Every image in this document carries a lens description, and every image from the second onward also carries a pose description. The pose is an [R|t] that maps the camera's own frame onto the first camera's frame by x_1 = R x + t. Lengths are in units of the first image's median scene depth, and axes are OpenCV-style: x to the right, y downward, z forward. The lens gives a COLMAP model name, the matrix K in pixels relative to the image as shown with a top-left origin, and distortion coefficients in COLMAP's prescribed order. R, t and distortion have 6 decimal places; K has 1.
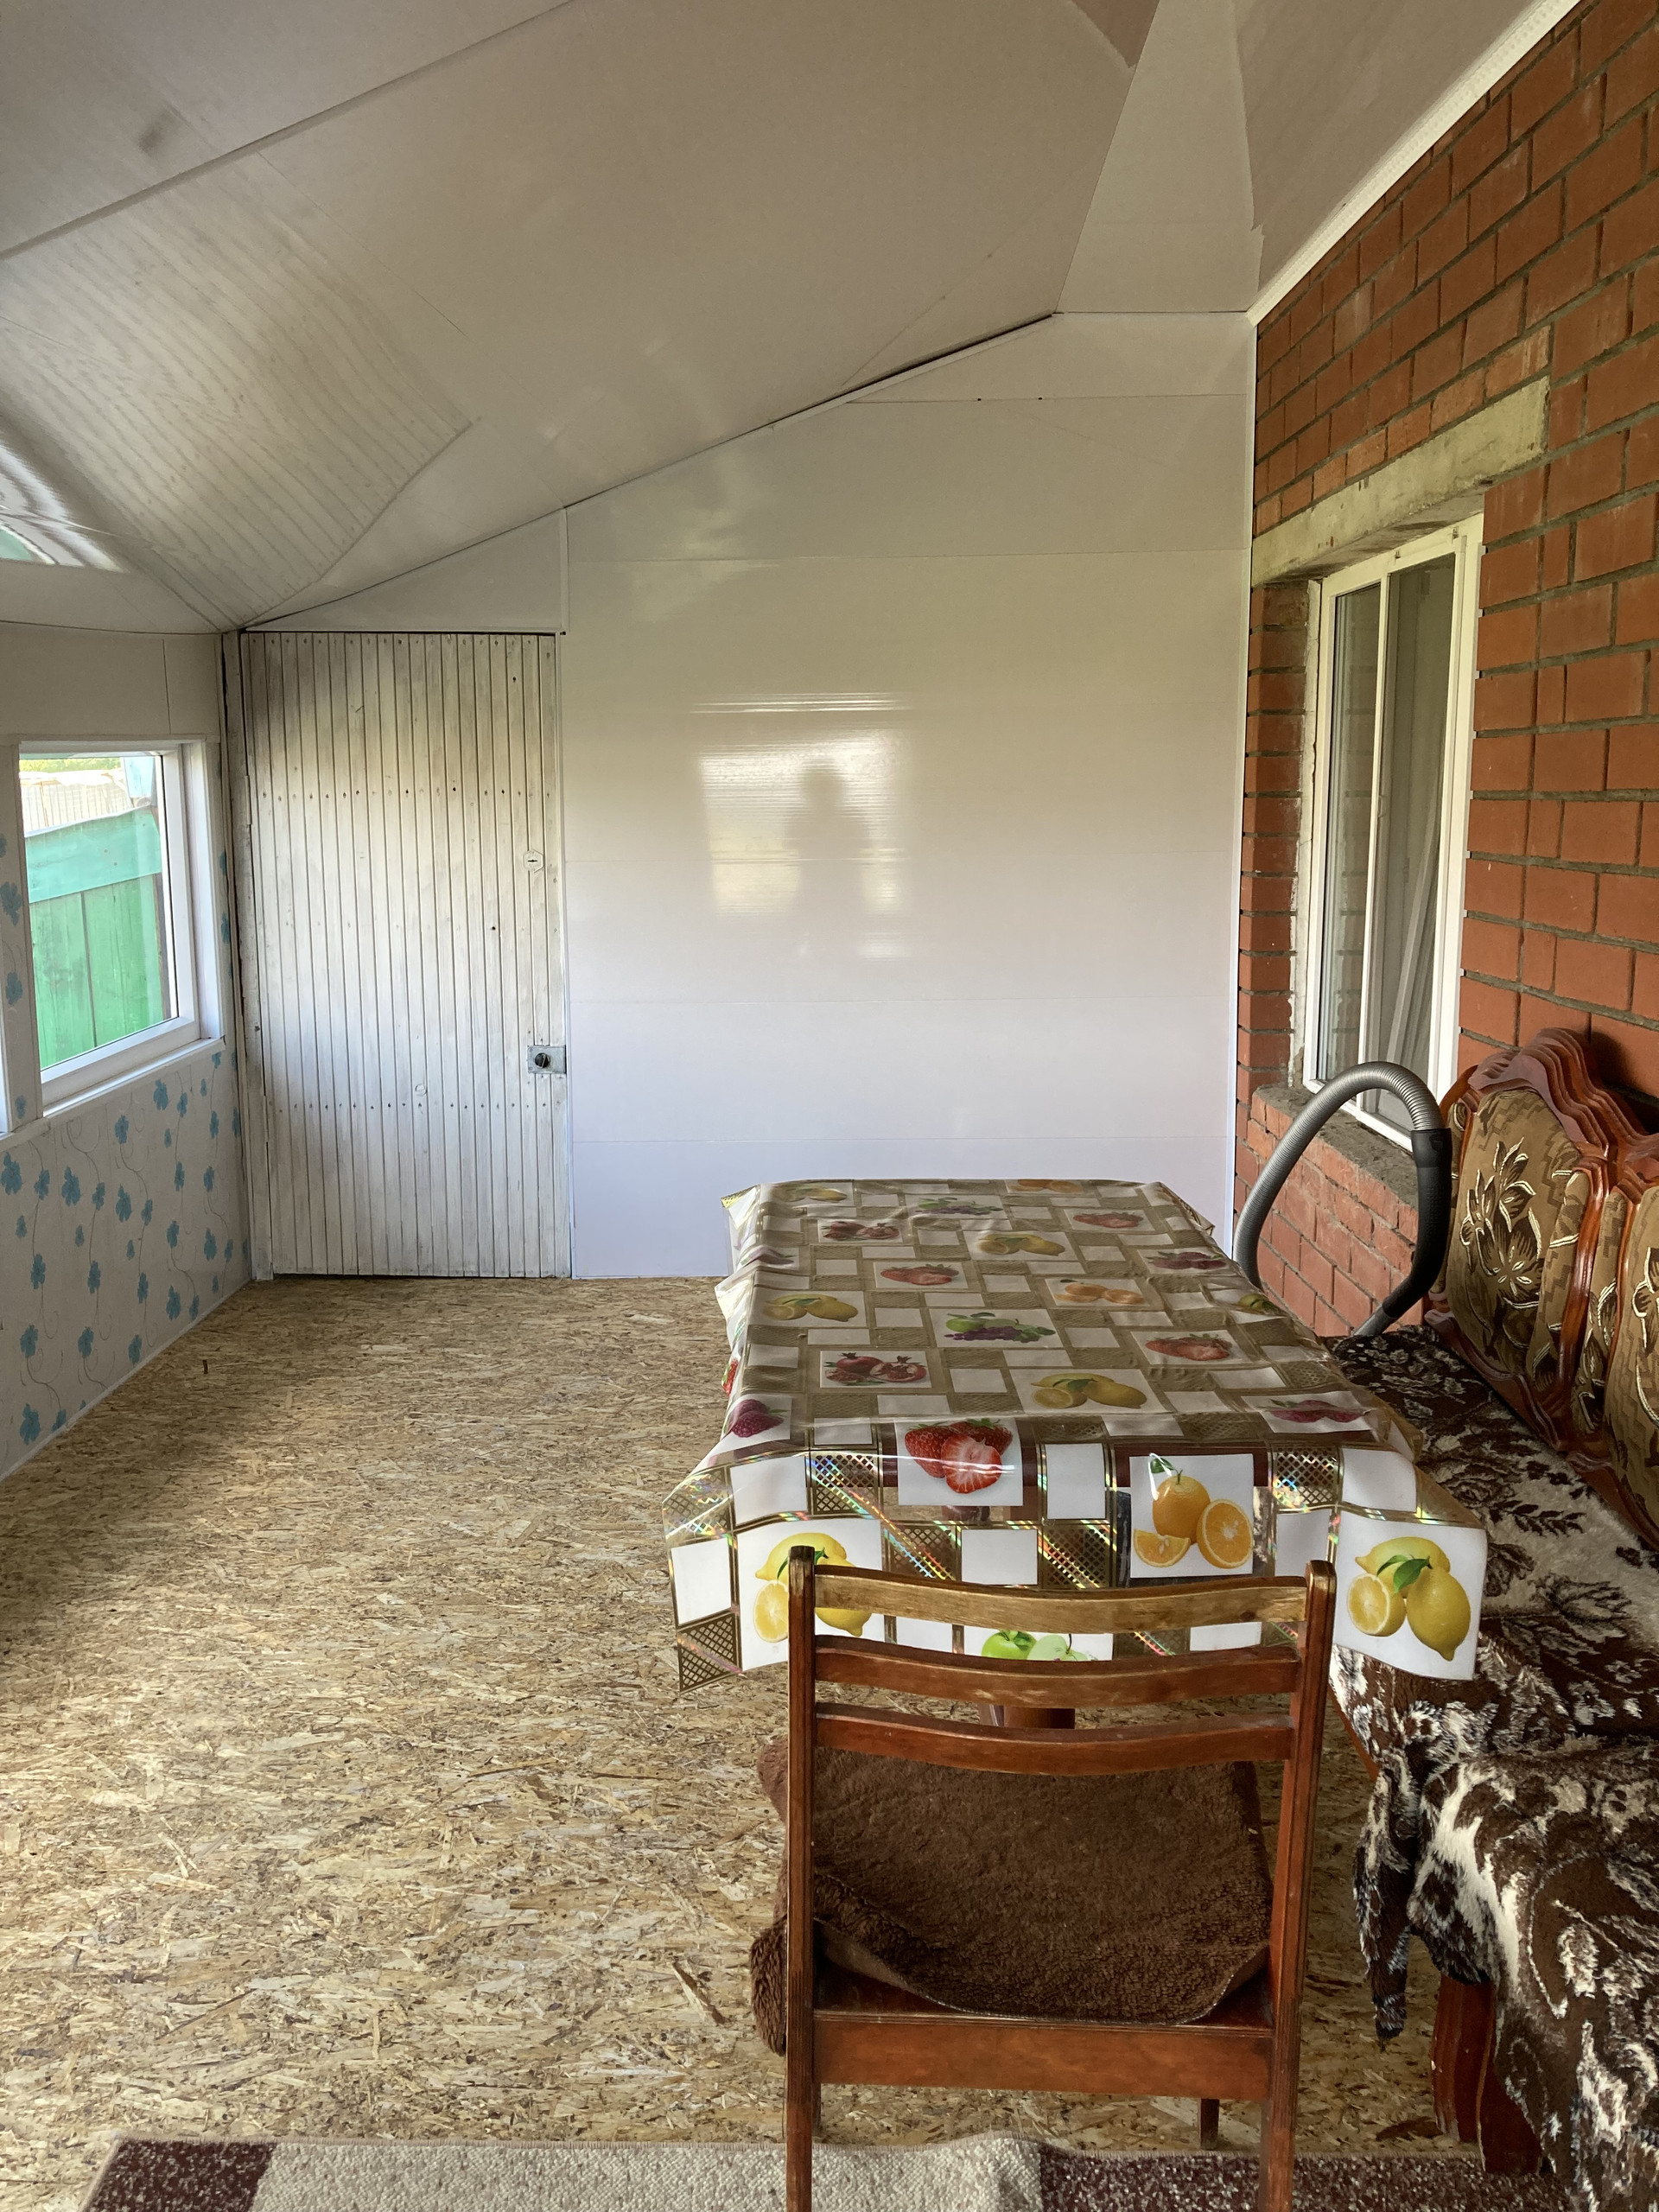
lens RADIAL K [[1854.7, 0, 832.9], [0, 1854.7, 1104.8], [0, 0, 1]] dist [-0.010420, -0.004532]
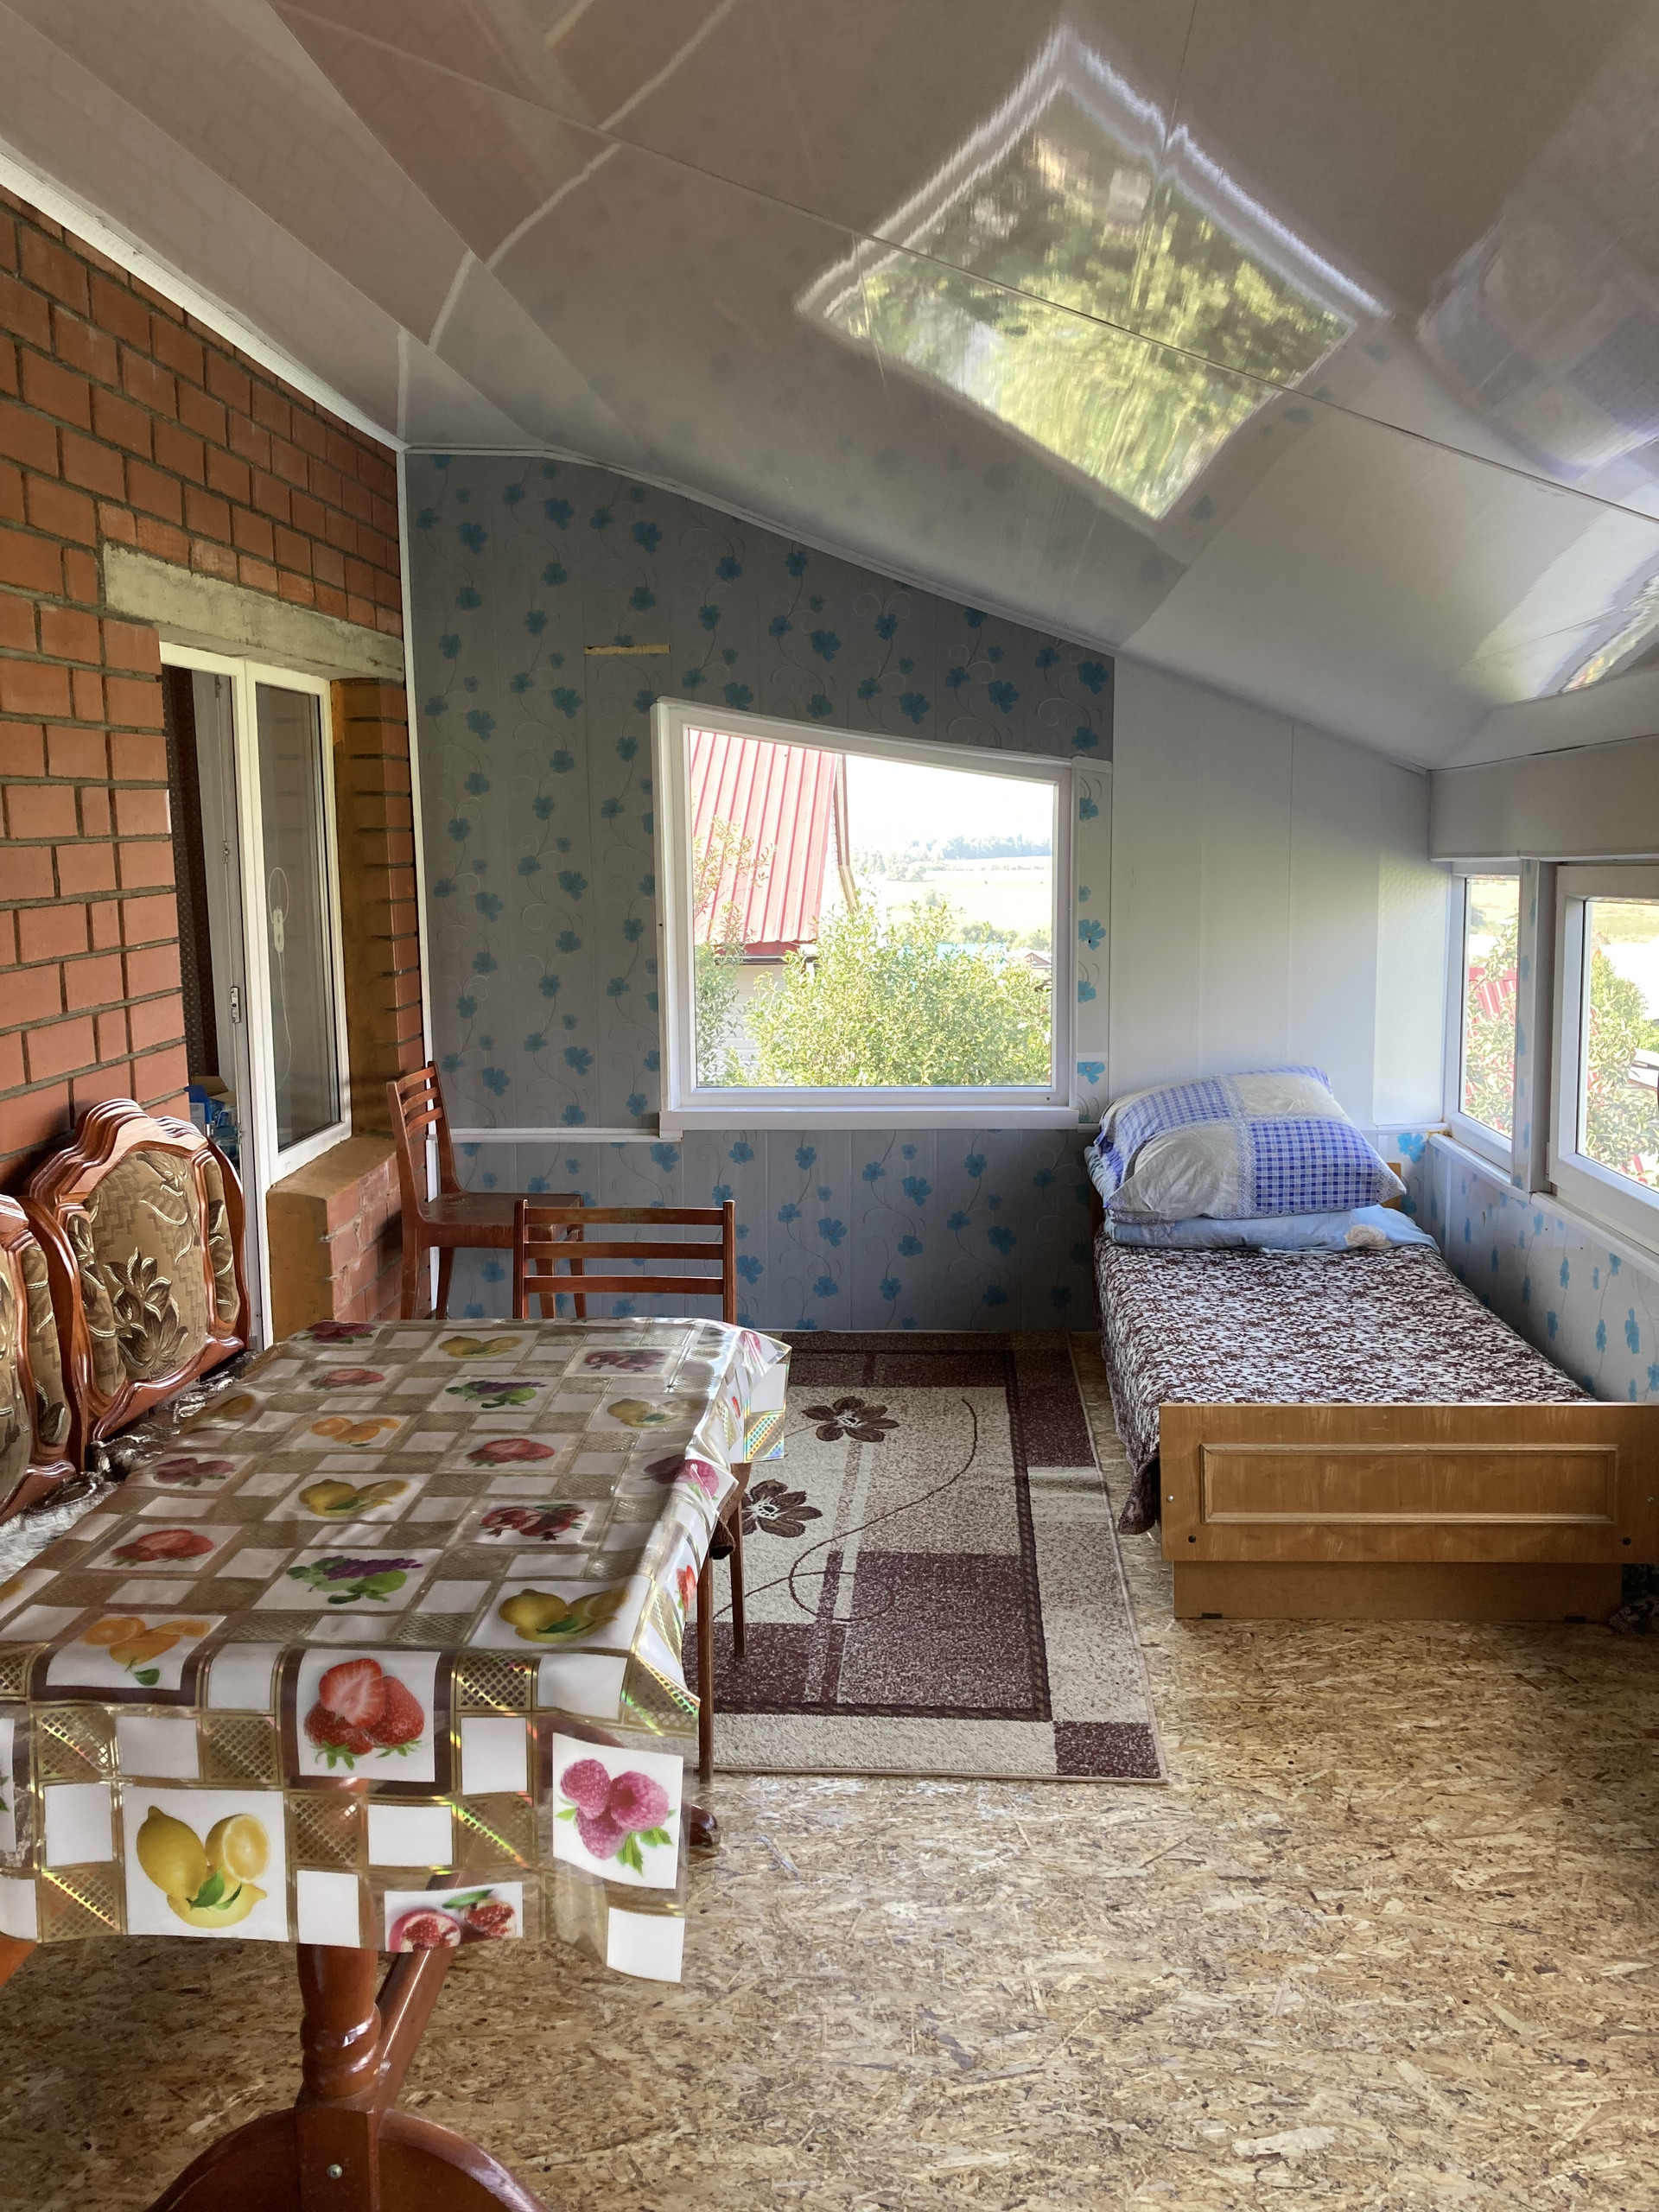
lens RADIAL K [[1854.7, 0, 831.4], [0, 1854.7, 1106.9], [0, 0, 1]] dist [-0.010420, -0.004532]
pose [[-0.997255, 0.045050, 0.058753, -0.183614], [0.061424, 0.946489, 0.316838, -0.326959], [-0.041336, 0.319578, -0.946658, 1.738187]]
